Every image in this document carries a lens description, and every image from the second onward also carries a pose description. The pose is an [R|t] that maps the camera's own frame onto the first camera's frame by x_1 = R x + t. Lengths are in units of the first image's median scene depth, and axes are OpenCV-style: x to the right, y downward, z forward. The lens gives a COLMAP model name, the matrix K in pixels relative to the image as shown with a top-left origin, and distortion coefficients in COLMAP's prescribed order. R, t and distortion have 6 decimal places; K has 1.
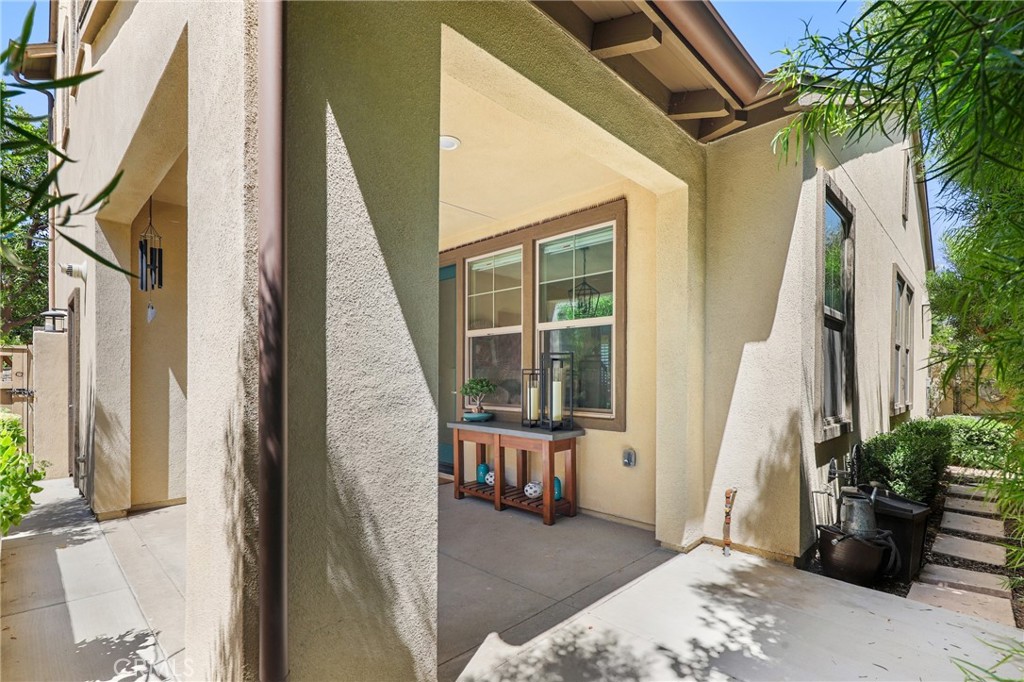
lens RADIAL K [[484.6, 0, 516.2], [0, 484.6, 379.5], [0, 0, 1]] dist [-0.000539, 0.000179]
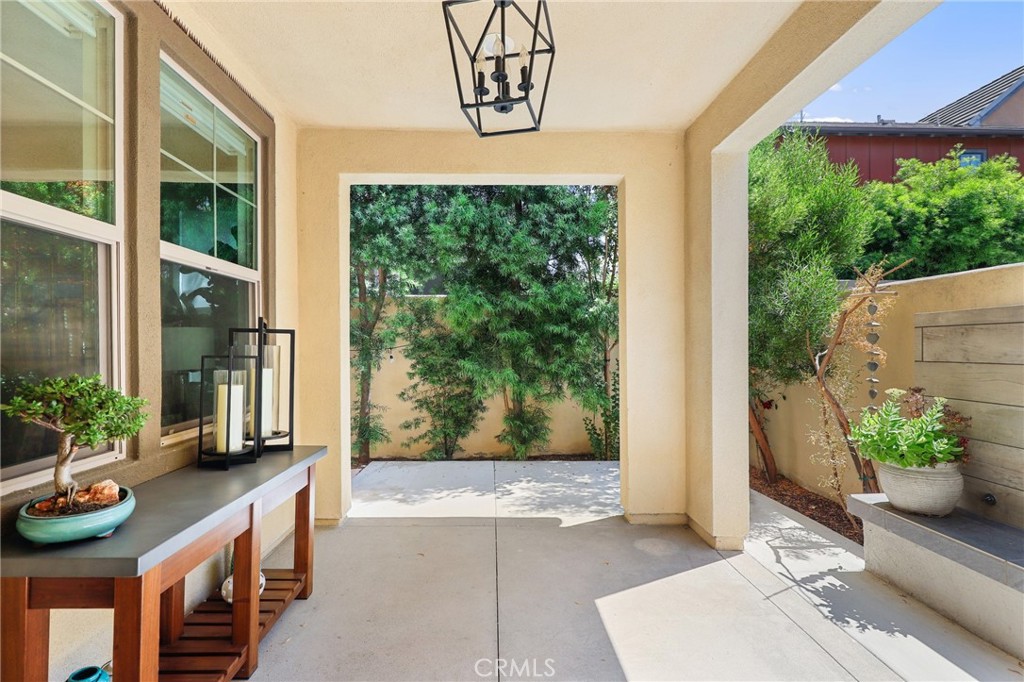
lens RADIAL K [[474.5, 0, 515.4], [0, 474.5, 352.0], [0, 0, 1]] dist [0.004362, 0.000849]
pose [[-0.736318, -0.011606, 0.676537, -0.501972], [0.000350, 0.999846, 0.017533, -0.024275], [-0.676636, 0.013147, -0.736200, 1.165572]]
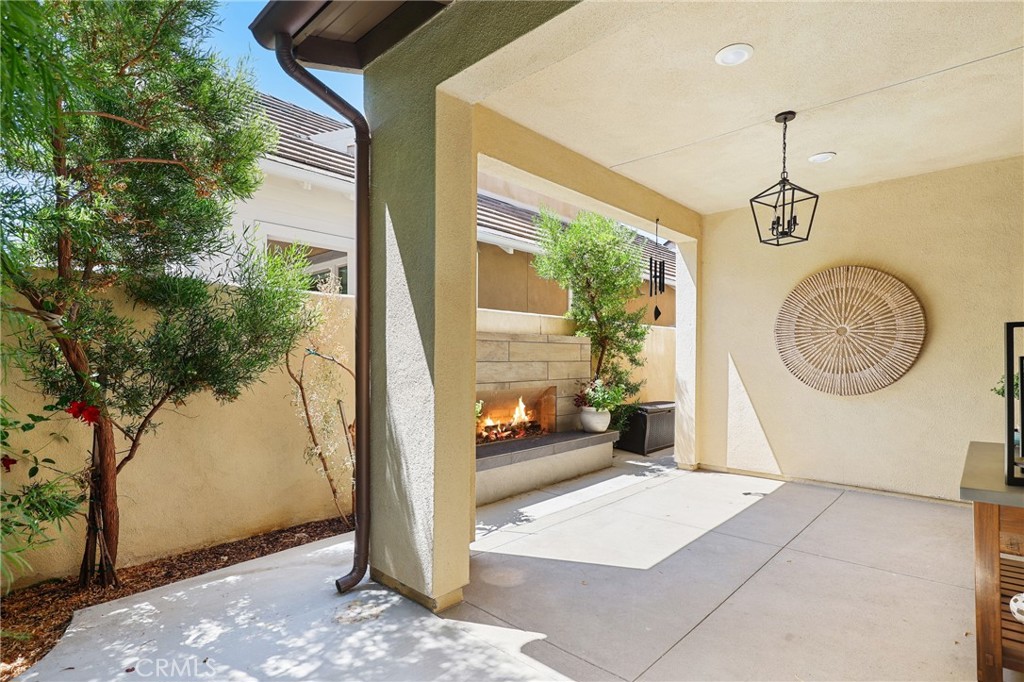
lens RADIAL K [[500.5, 0, 511.4], [0, 500.5, 362.4], [0, 0, 1]] dist [0.000576, -0.000004]
pose [[0.015941, 0.006535, -0.999852, 0.489028], [-0.005765, 0.999963, 0.006444, -0.007037], [0.999856, 0.005662, 0.015978, 0.490353]]
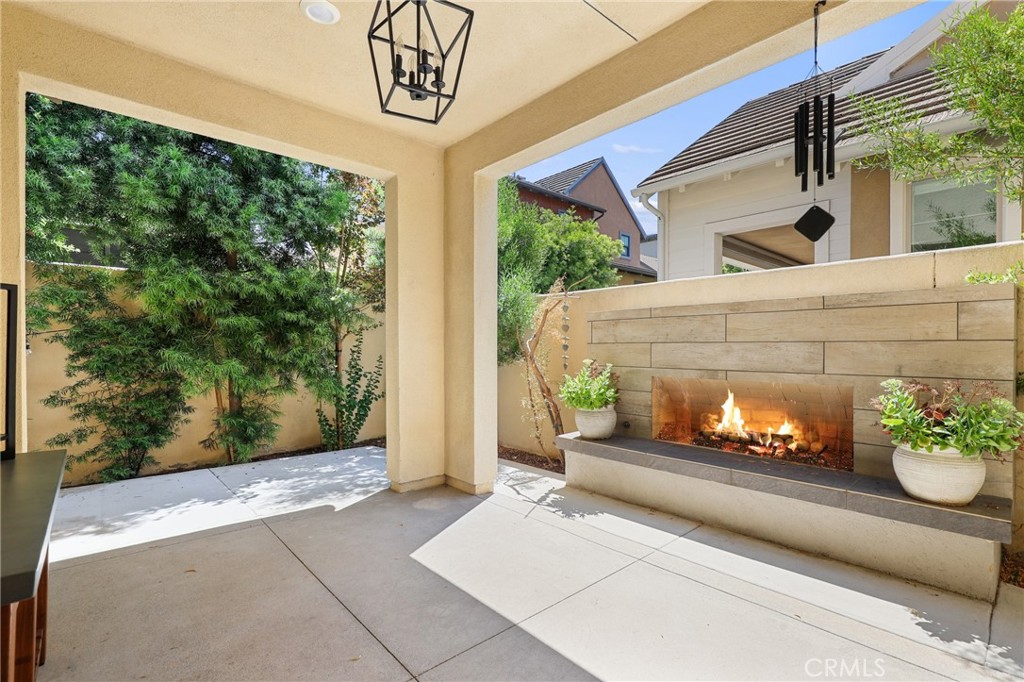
lens RADIAL K [[459.0, 0, 524.7], [0, 459.0, 351.5], [0, 0, 1]] dist [-0.000359, 0.000170]
pose [[-0.999414, -0.003621, 0.034047, -0.363564], [-0.003188, 0.999913, 0.012768, 0.005568], [-0.034090, 0.012652, -0.999339, 1.282385]]
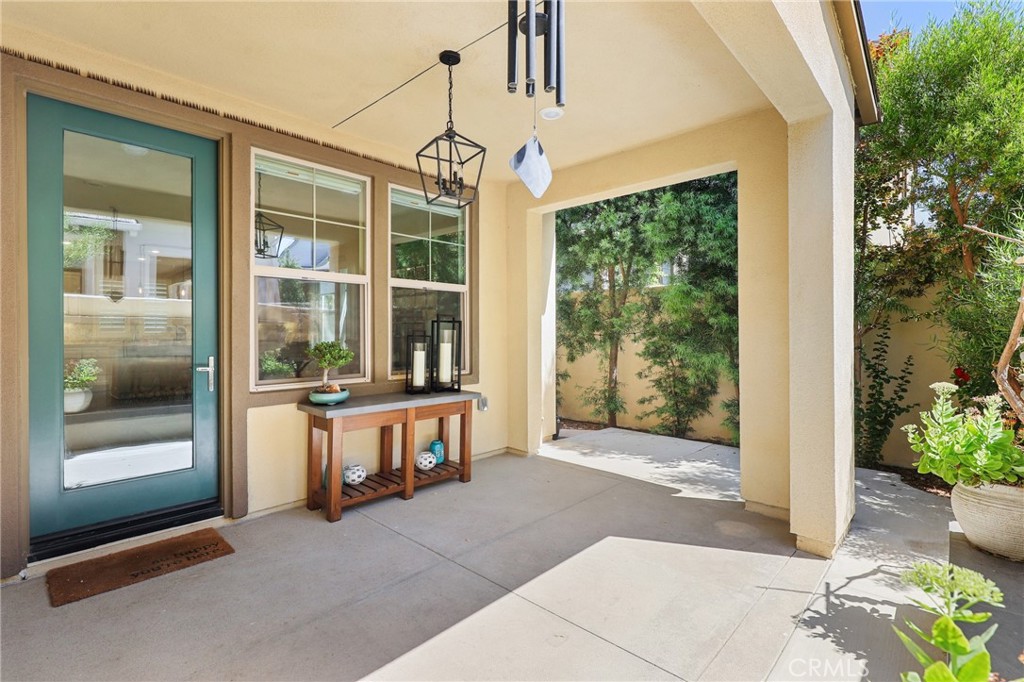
lens RADIAL K [[487.7, 0, 525.2], [0, 487.7, 333.3], [0, 0, 1]] dist [-0.000485, -0.000192]
pose [[-0.058311, -0.004961, 0.998286, -0.896976], [0.003909, 0.999979, 0.005197, -0.020896], [-0.998291, 0.004205, -0.058290, 0.854738]]
